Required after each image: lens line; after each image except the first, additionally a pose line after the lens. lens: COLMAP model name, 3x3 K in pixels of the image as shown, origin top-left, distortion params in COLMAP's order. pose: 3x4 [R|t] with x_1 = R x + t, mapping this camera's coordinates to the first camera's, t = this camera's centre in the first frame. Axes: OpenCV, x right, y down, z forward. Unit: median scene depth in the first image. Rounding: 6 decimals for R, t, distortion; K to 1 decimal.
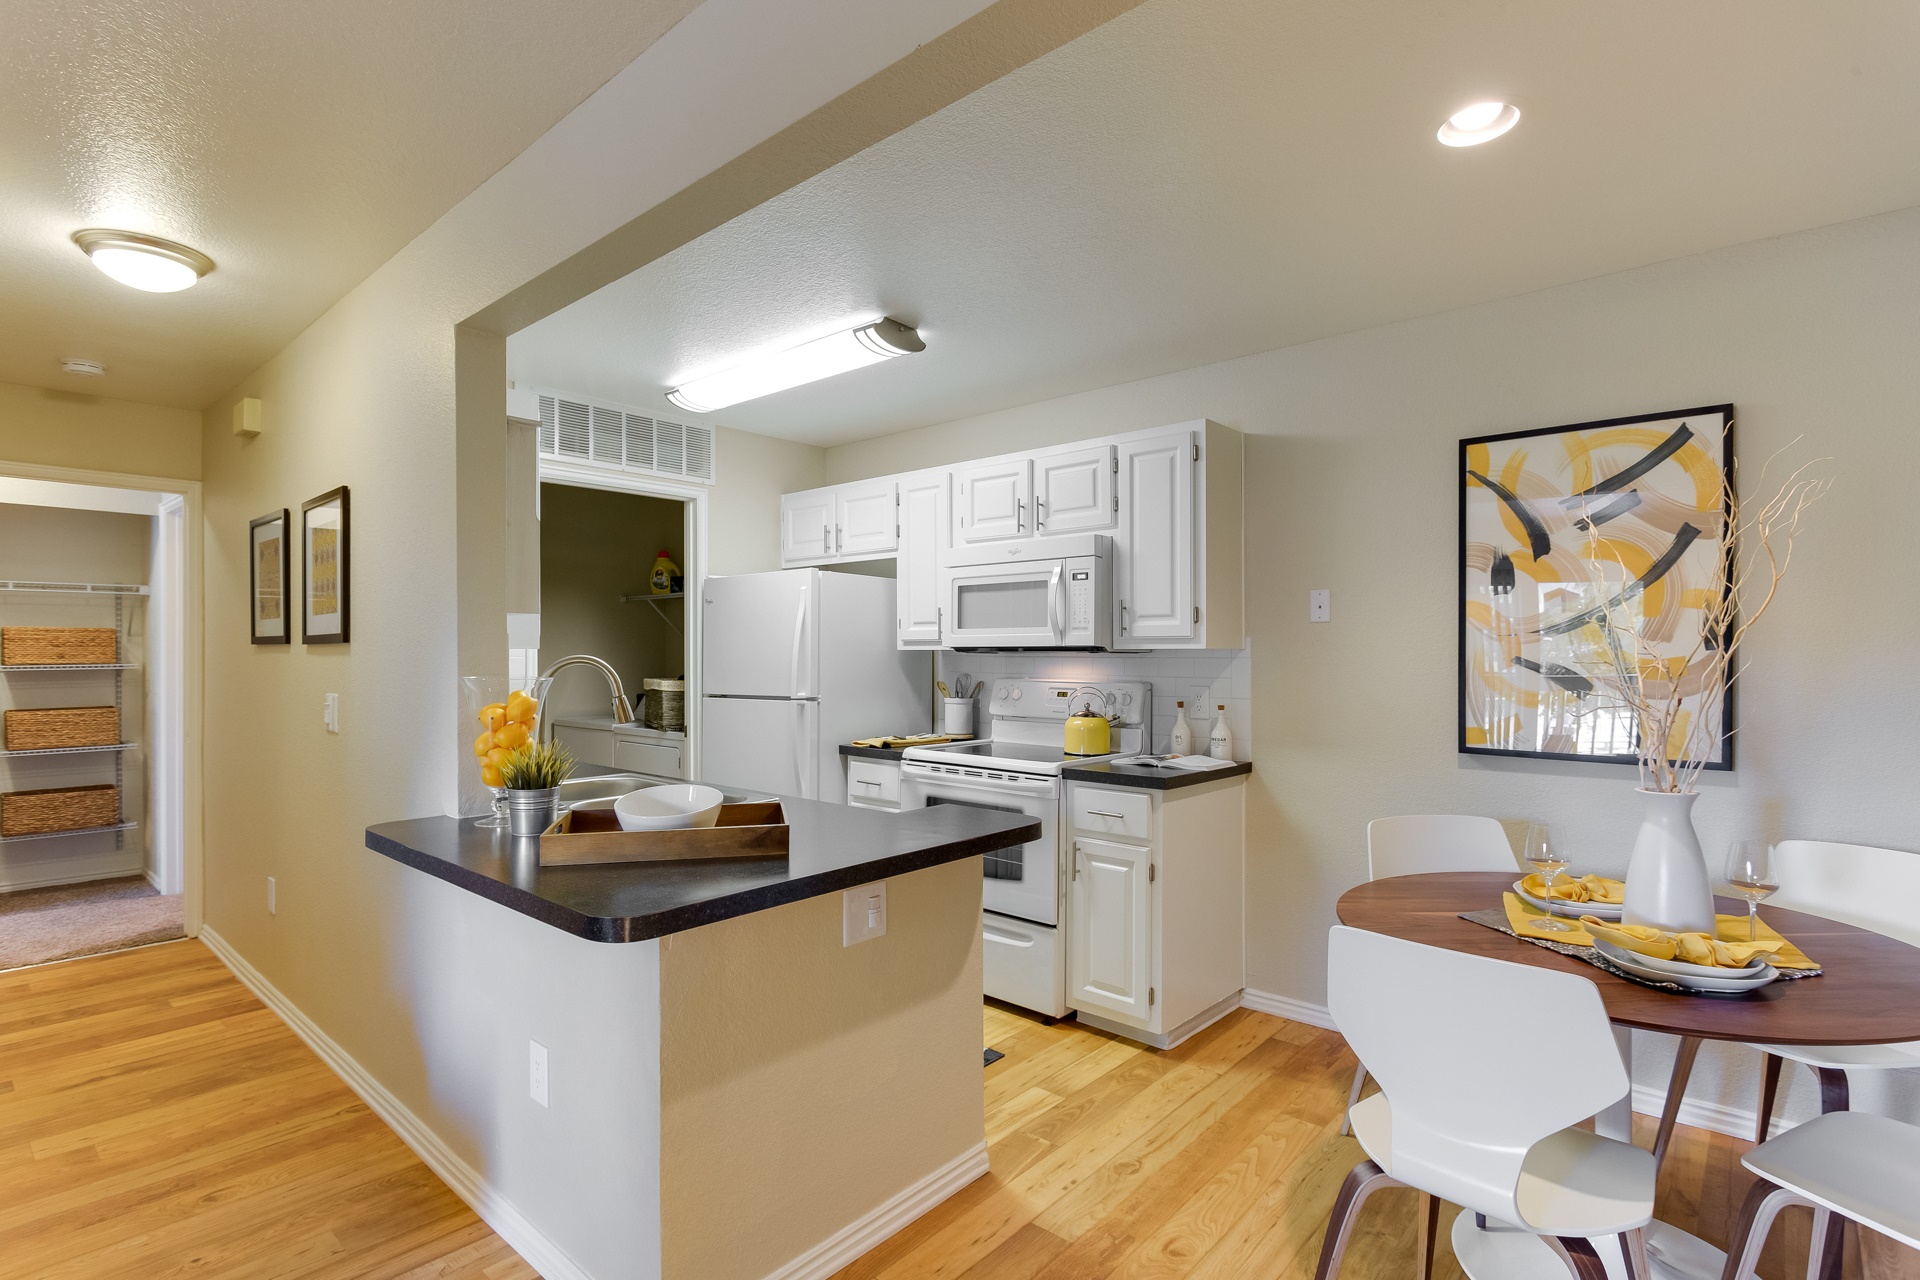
lens RADIAL K [[926.8, 0, 990.2], [0, 926.8, 646.9], [0, 0, 1]] dist [0.036177, 0.000128]
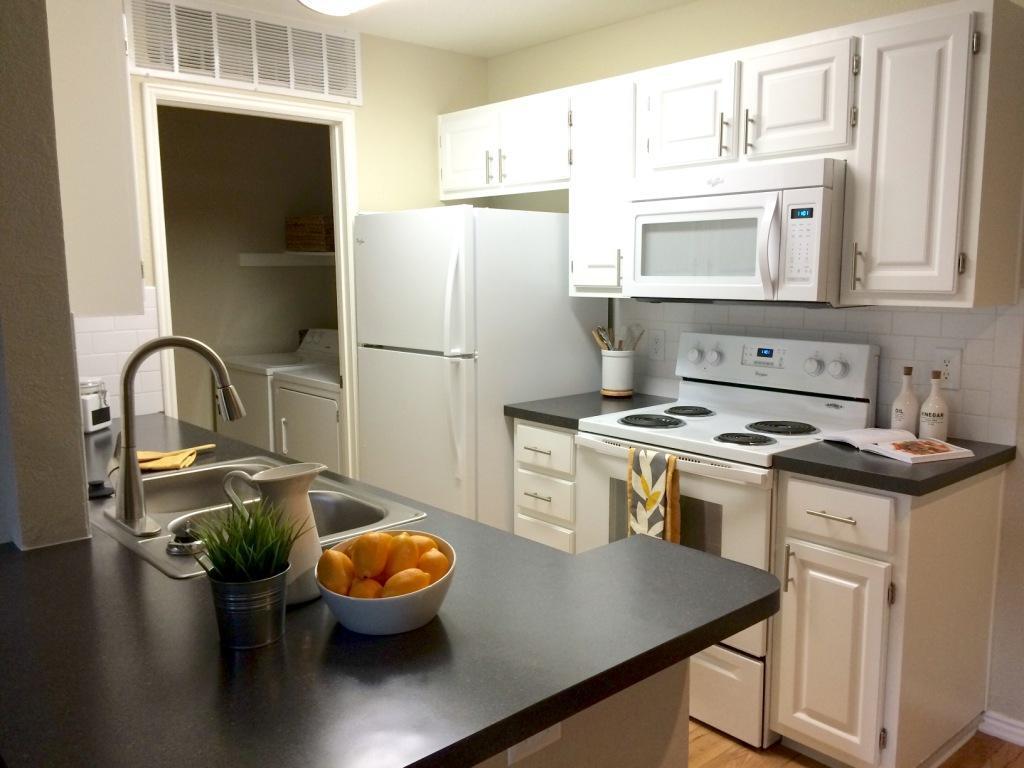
lens RADIAL K [[873.7, 0, 539.2], [0, 873.7, 382.3], [0, 0, 1]] dist [0.053027, -0.034294]
pose [[0.992221, 0.015069, -0.123576, -0.028947], [0.001992, 0.990599, 0.136785, -0.033852], [0.124476, -0.135967, 0.982863, 0.201769]]
